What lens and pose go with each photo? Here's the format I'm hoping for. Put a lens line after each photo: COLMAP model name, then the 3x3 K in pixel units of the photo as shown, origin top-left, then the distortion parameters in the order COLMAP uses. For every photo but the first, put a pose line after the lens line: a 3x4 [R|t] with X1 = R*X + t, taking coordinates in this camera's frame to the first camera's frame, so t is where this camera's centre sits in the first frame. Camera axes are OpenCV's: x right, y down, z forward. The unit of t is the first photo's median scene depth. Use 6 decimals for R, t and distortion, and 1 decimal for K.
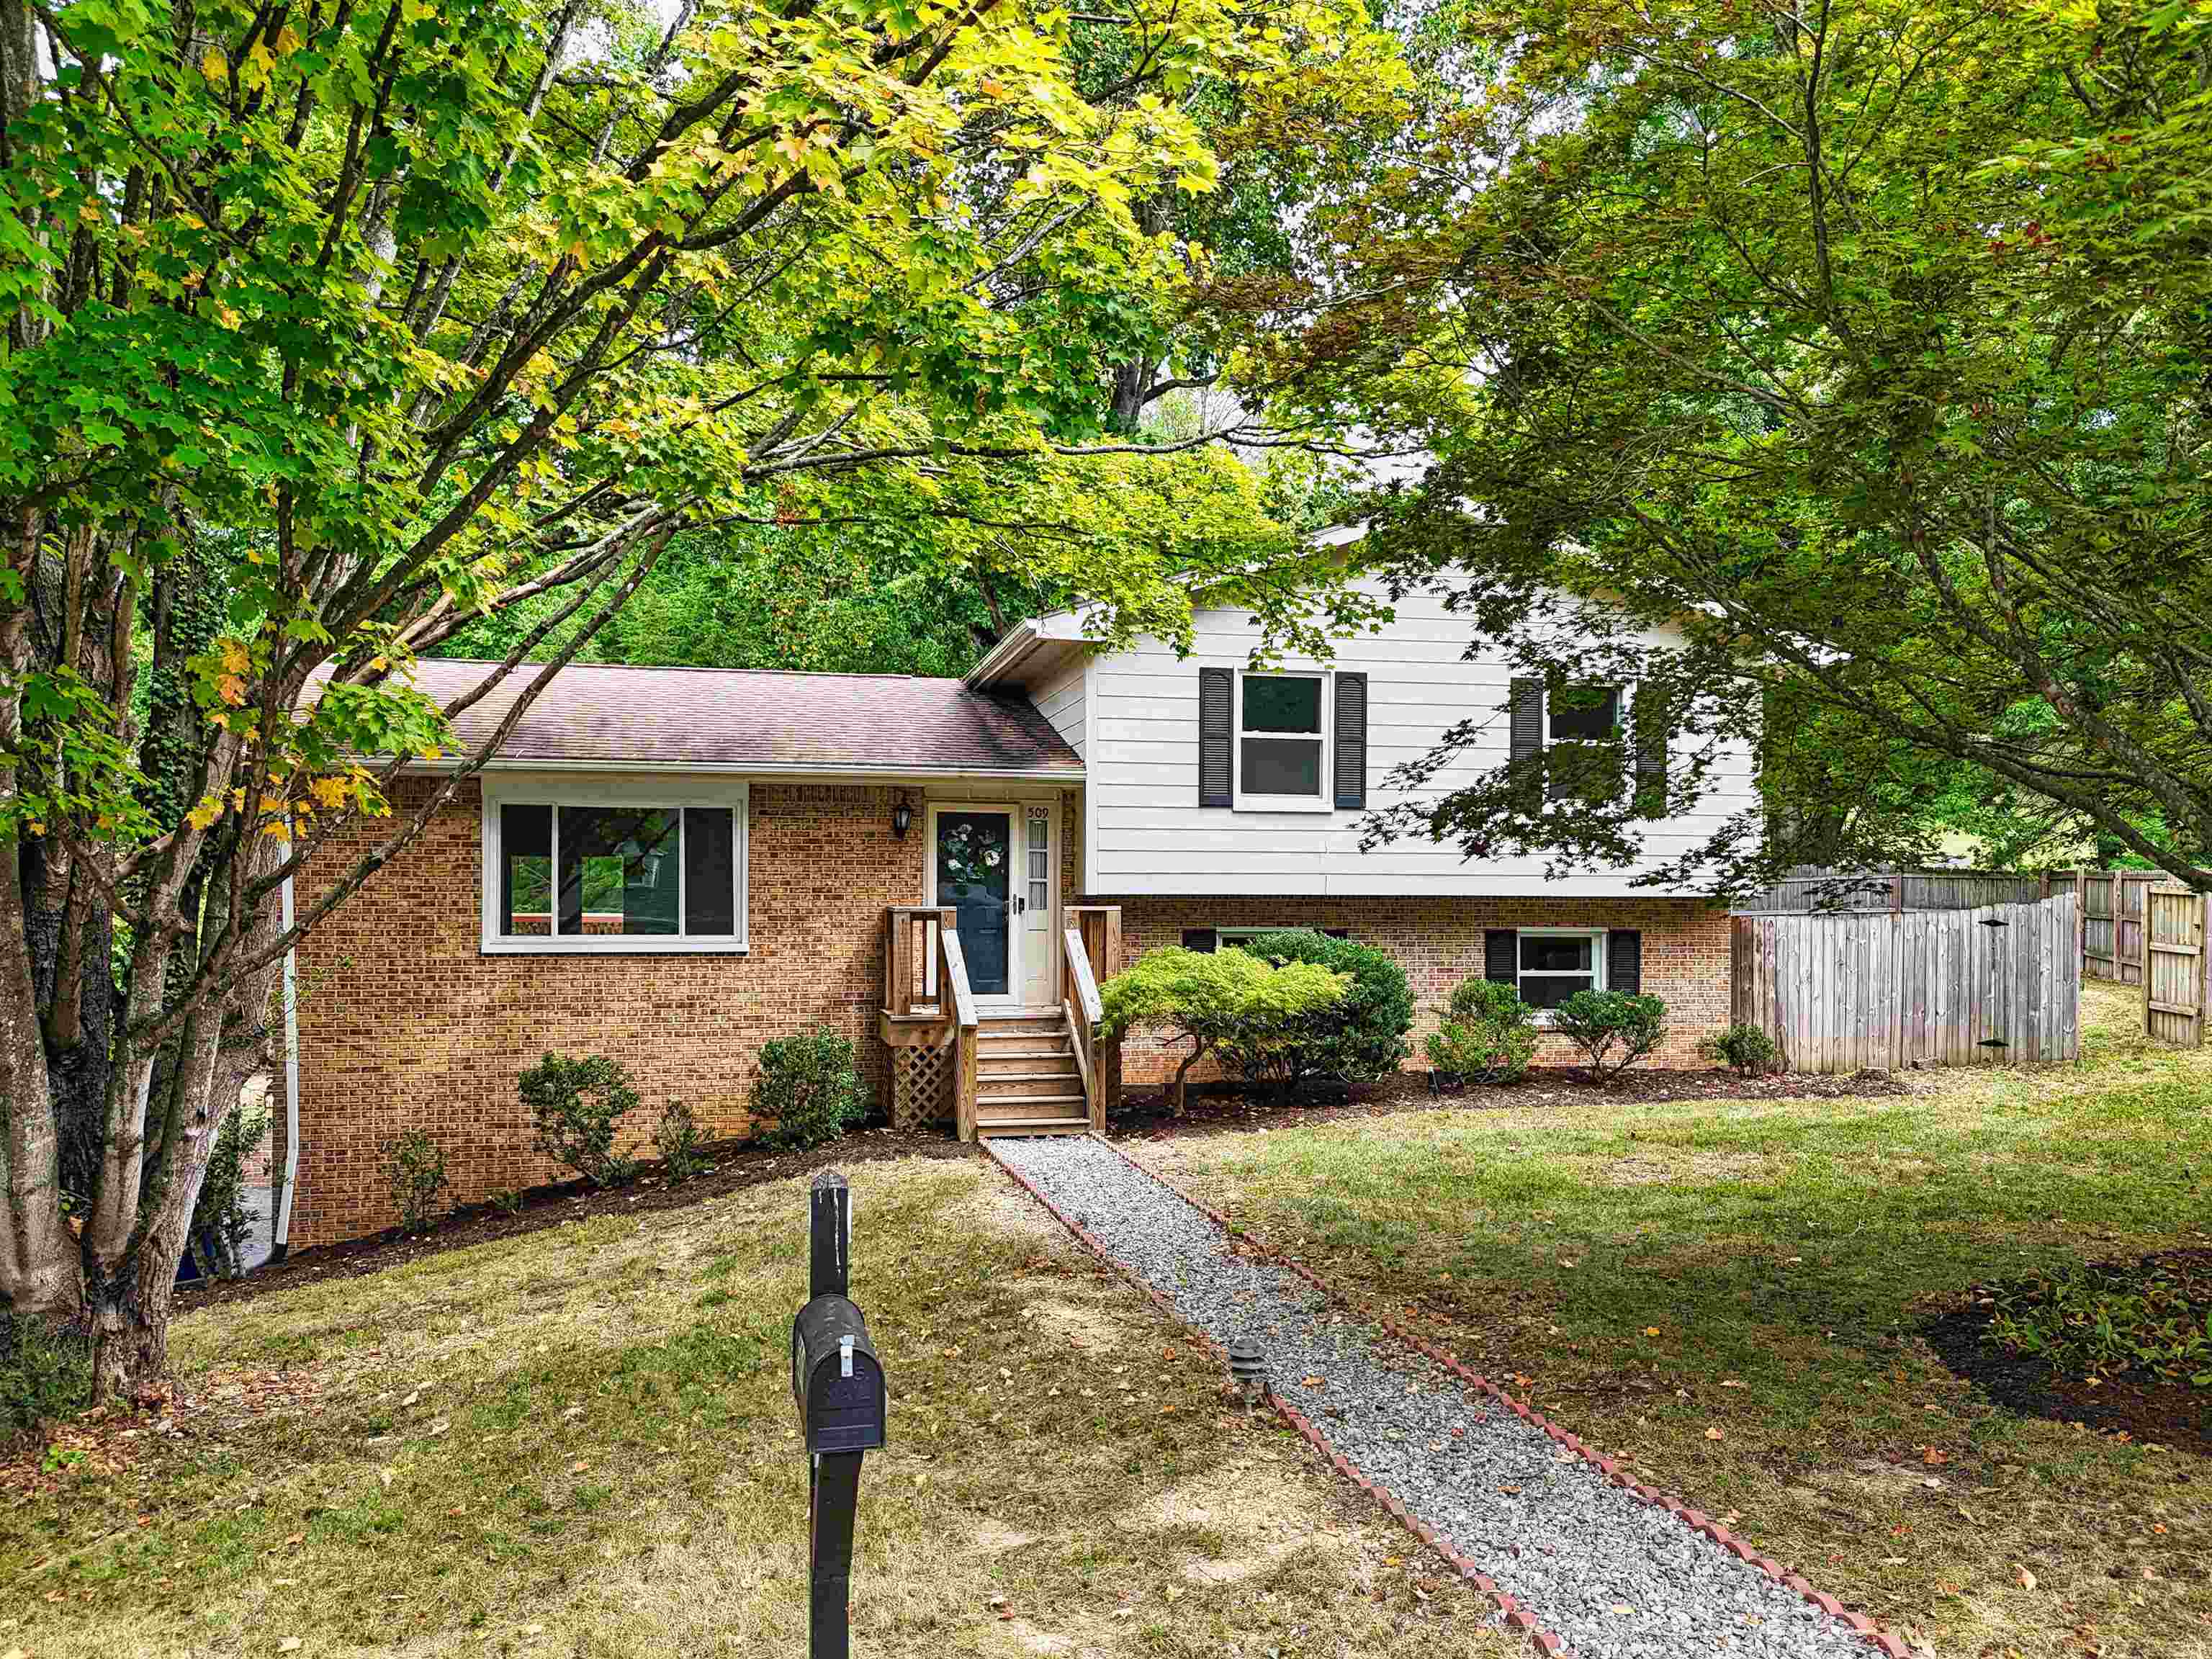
lens RADIAL K [[1693.4, 0, 1101.6], [0, 1693.4, 881.7], [0, 0, 1]] dist [0.096744, -0.081742]
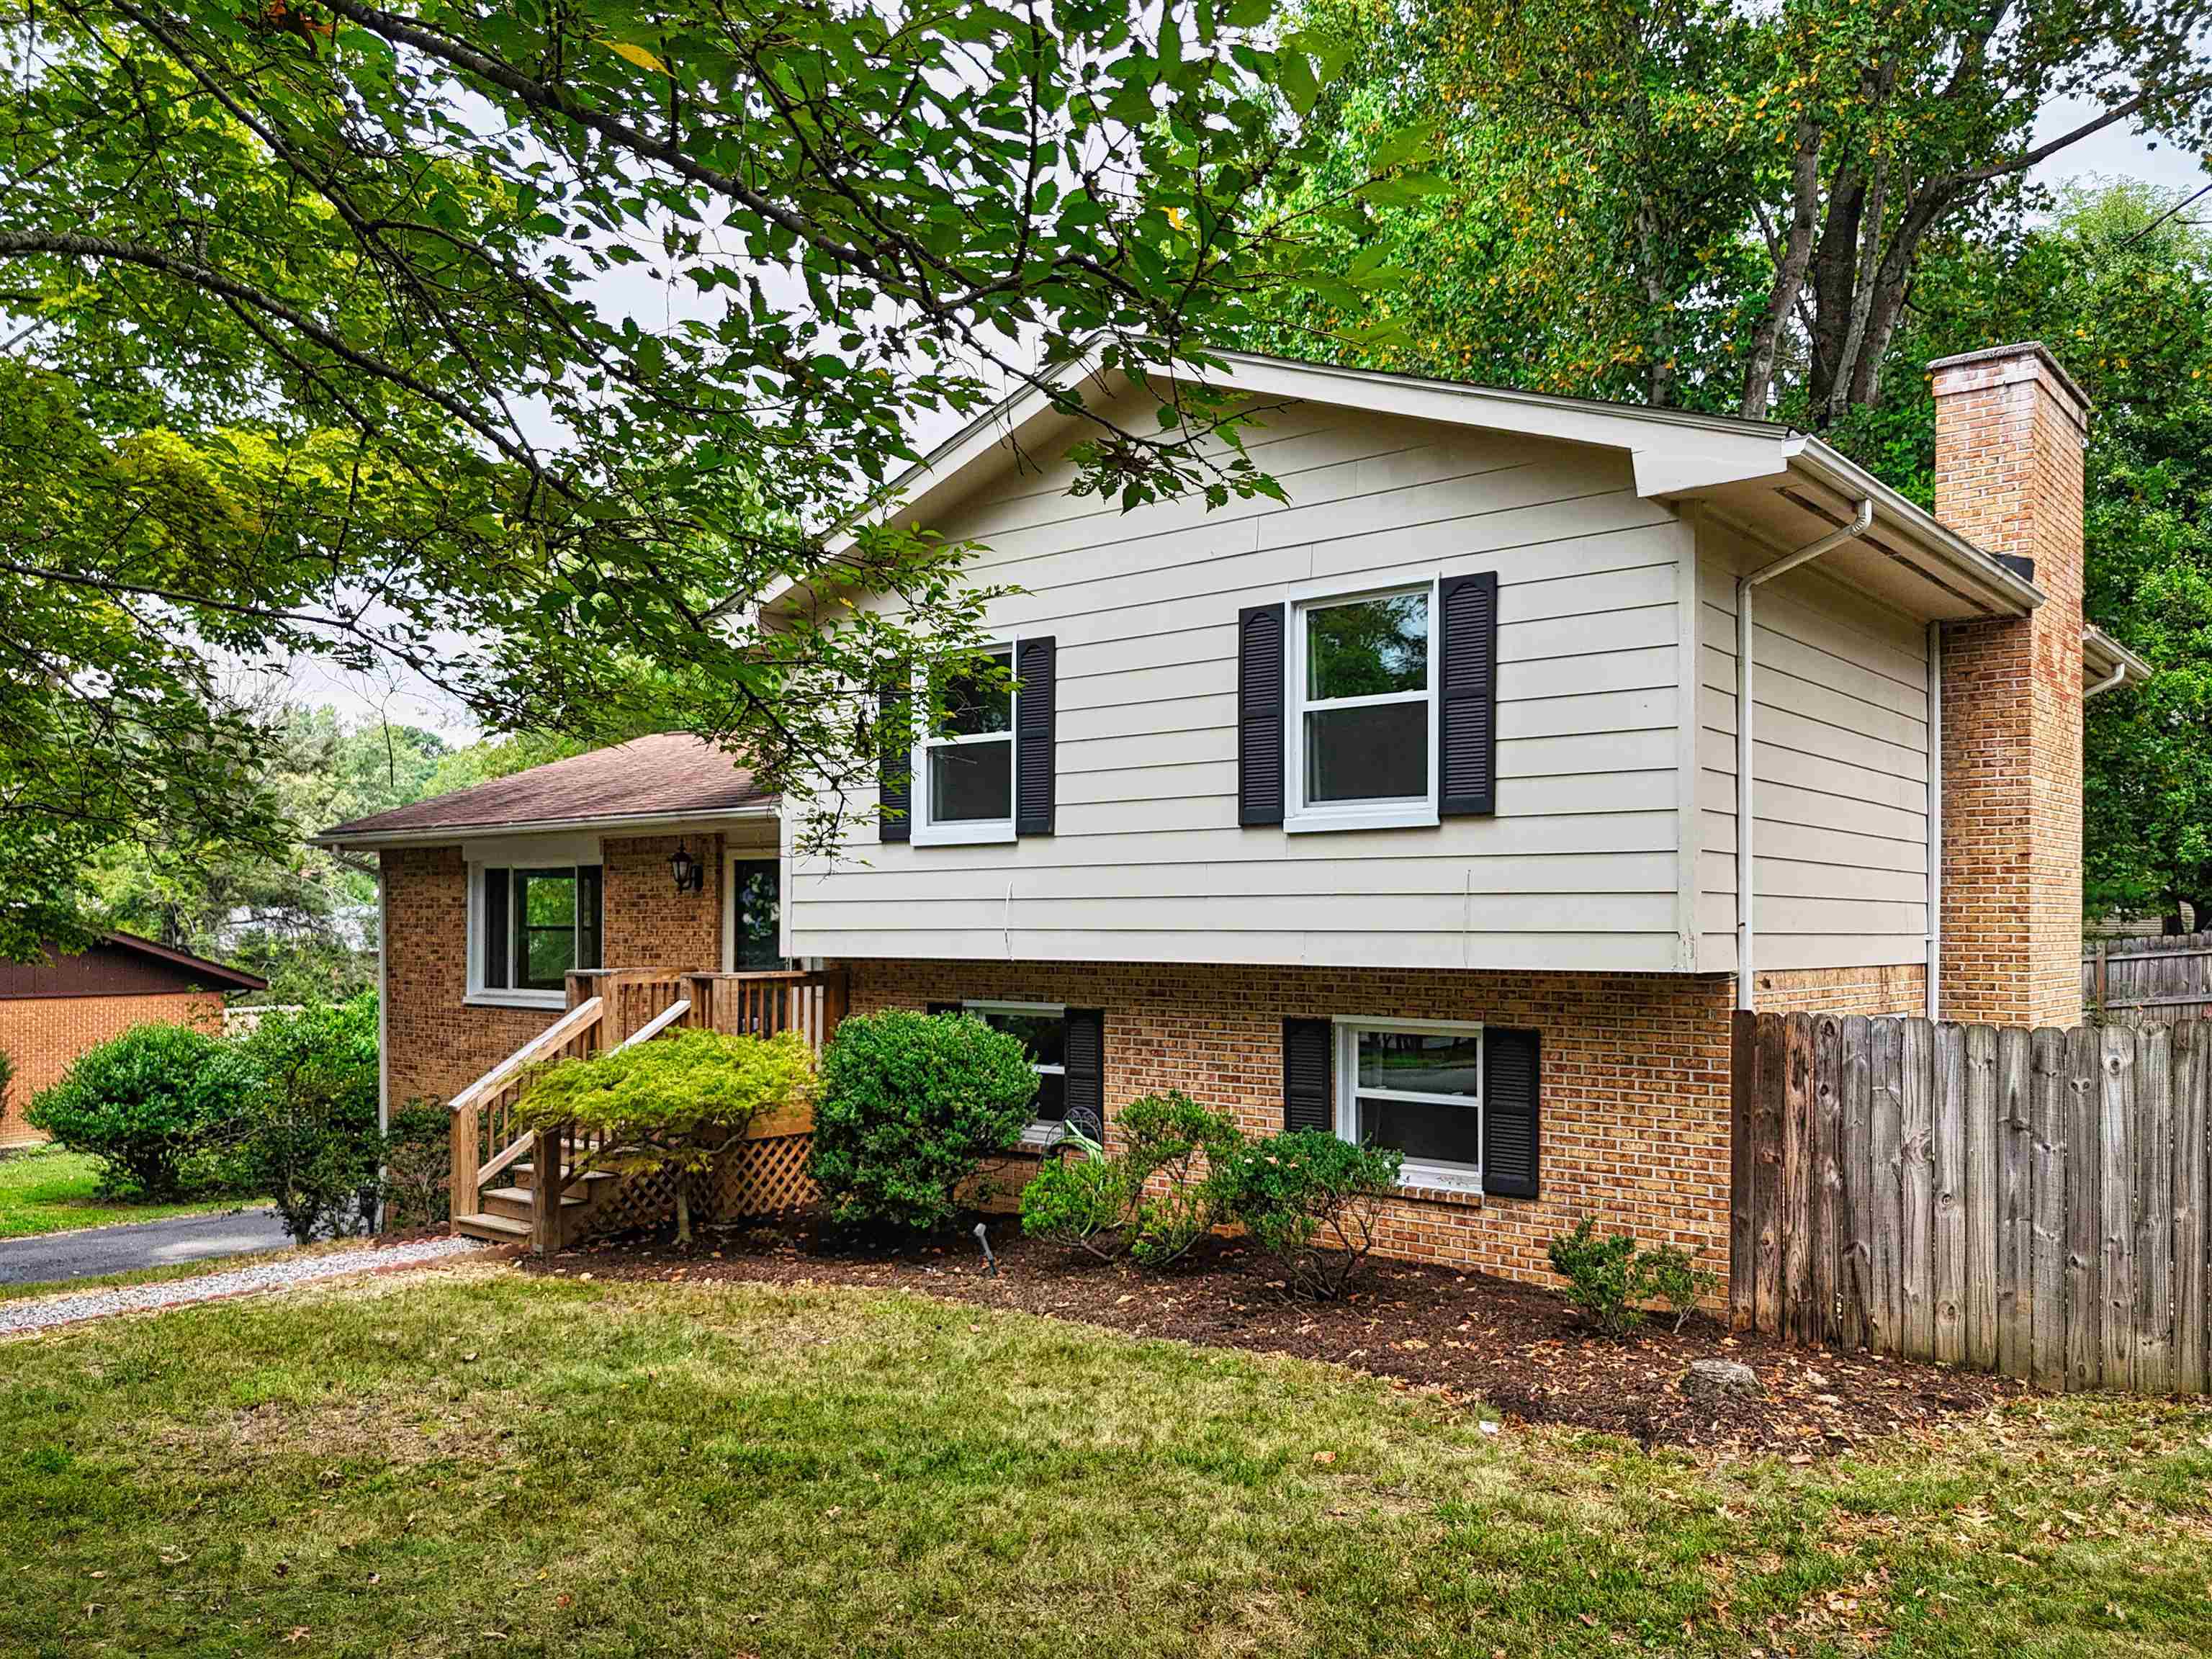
lens RADIAL K [[1675.4, 0, 1103.4], [0, 1675.4, 905.5], [0, 0, 1]] dist [0.052231, -0.053587]
pose [[0.615395, -0.009427, -0.788163, 0.738429], [0.012978, 0.999914, -0.001827, -0.013815], [0.788112, -0.009104, 0.615464, 0.637564]]
